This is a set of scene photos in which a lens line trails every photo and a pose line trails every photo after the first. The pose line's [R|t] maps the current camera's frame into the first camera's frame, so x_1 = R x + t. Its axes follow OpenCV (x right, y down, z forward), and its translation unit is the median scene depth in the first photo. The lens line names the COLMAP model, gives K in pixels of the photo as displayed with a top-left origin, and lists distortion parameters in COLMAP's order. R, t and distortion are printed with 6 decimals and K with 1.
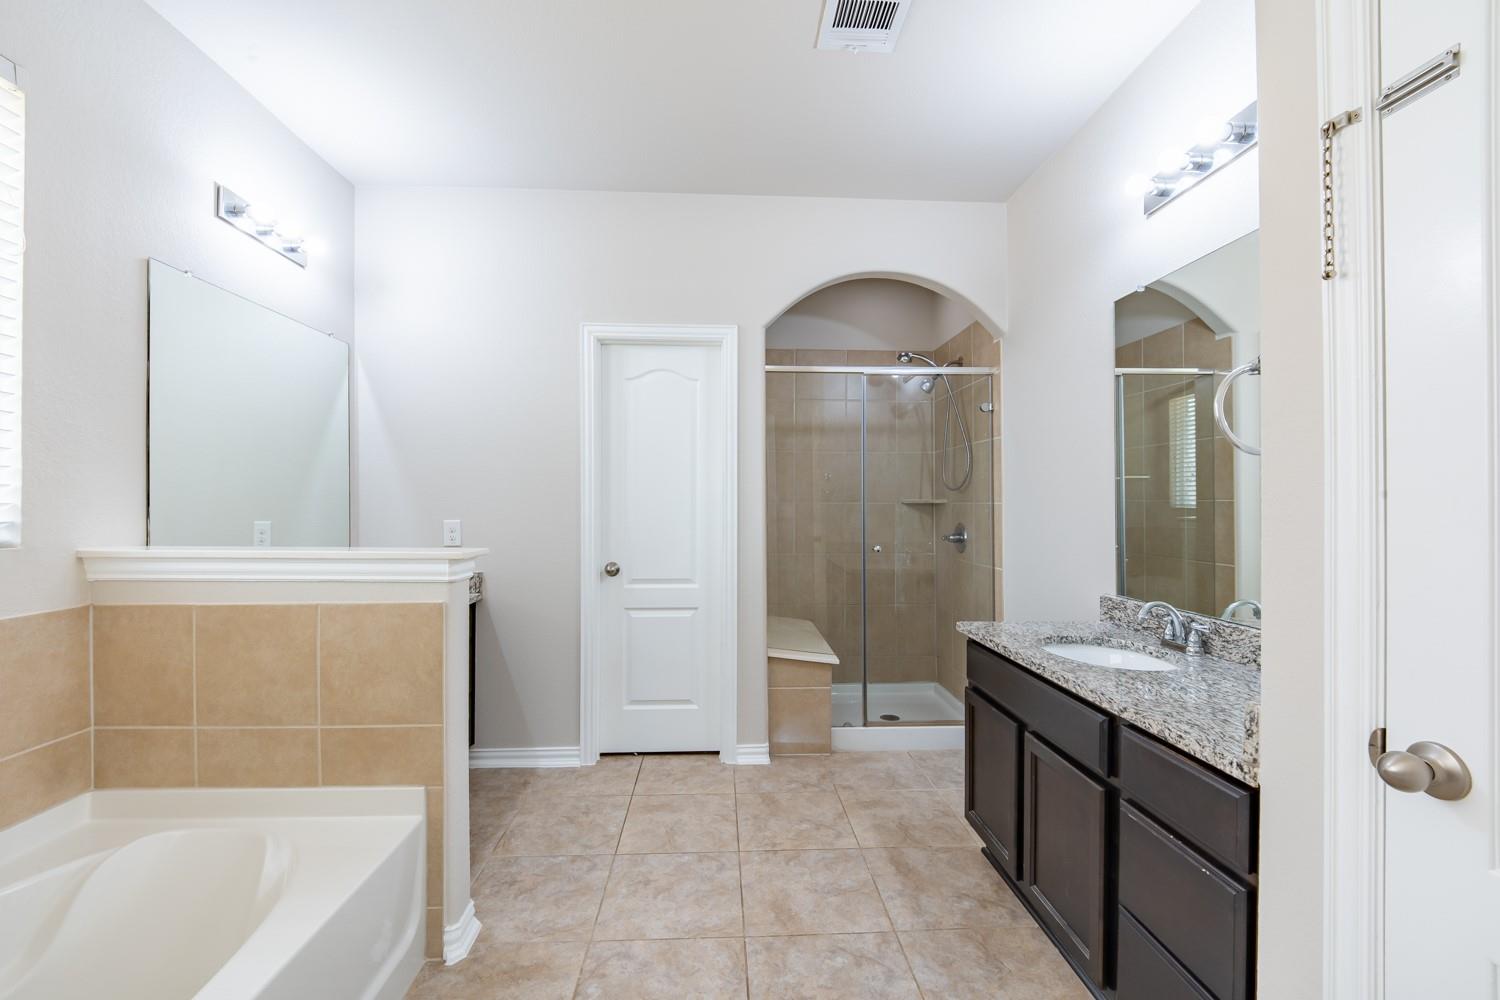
lens RADIAL K [[625.7, 0, 765.1], [0, 625.7, 499.6], [0, 0, 1]] dist [-0.003988, -0.004722]
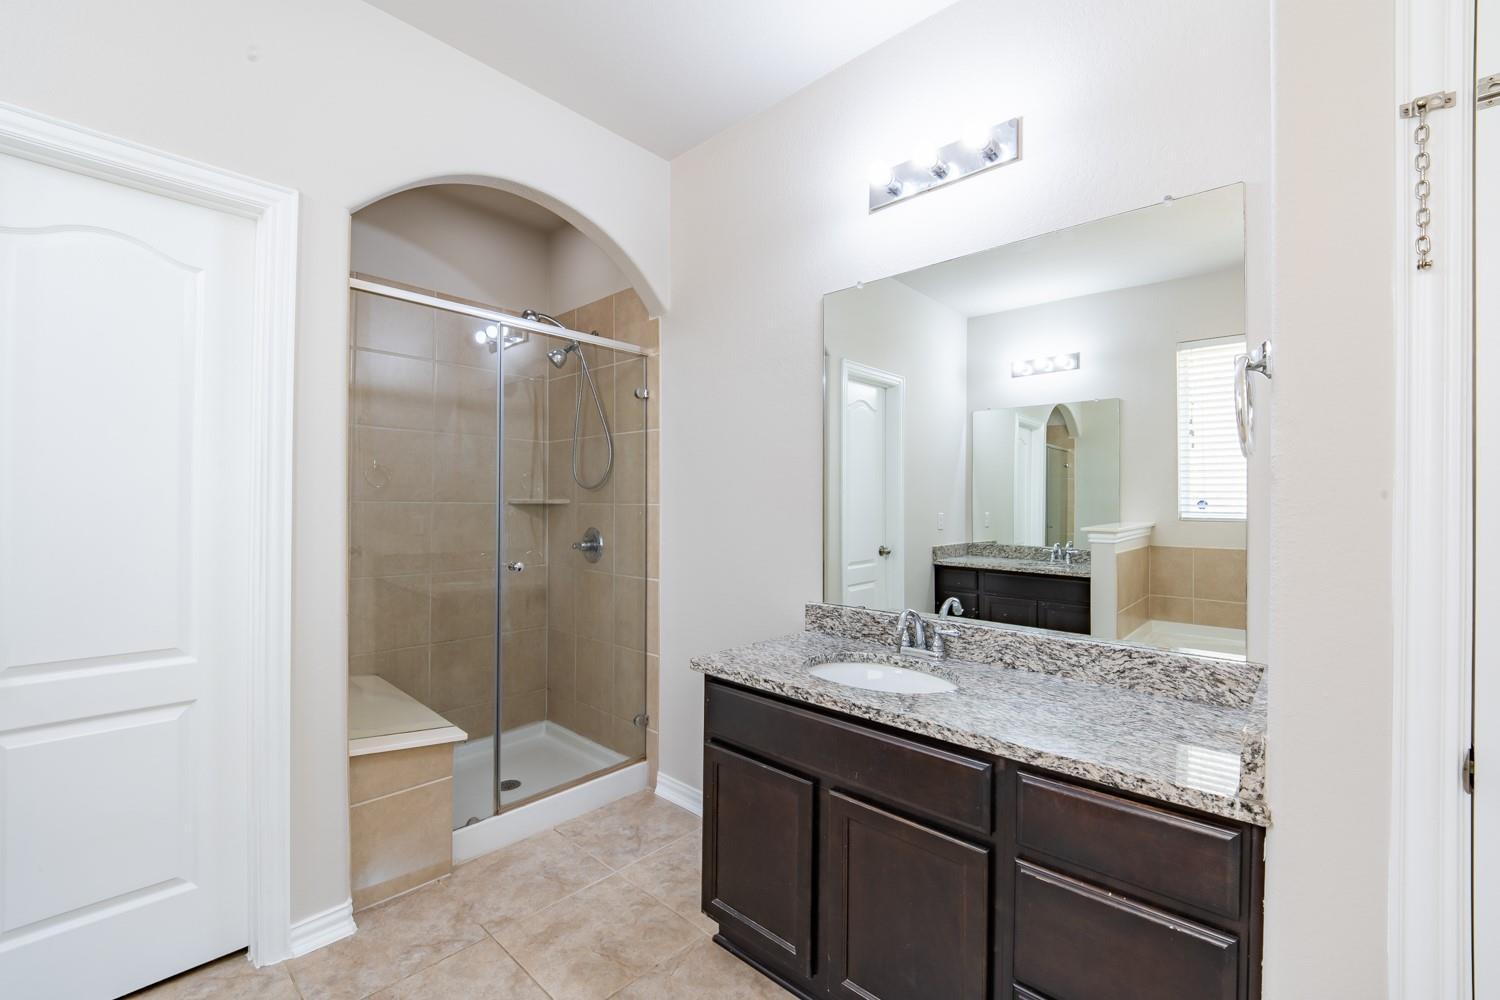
lens RADIAL K [[625.7, 0, 771.0], [0, 625.7, 498.0], [0, 0, 1]] dist [-0.003988, -0.004722]
pose [[0.726355, 0.009625, 0.687252, -0.139500], [-0.008885, 0.999950, -0.004614, -0.000902], [-0.687262, -0.002755, 0.726405, 0.334402]]
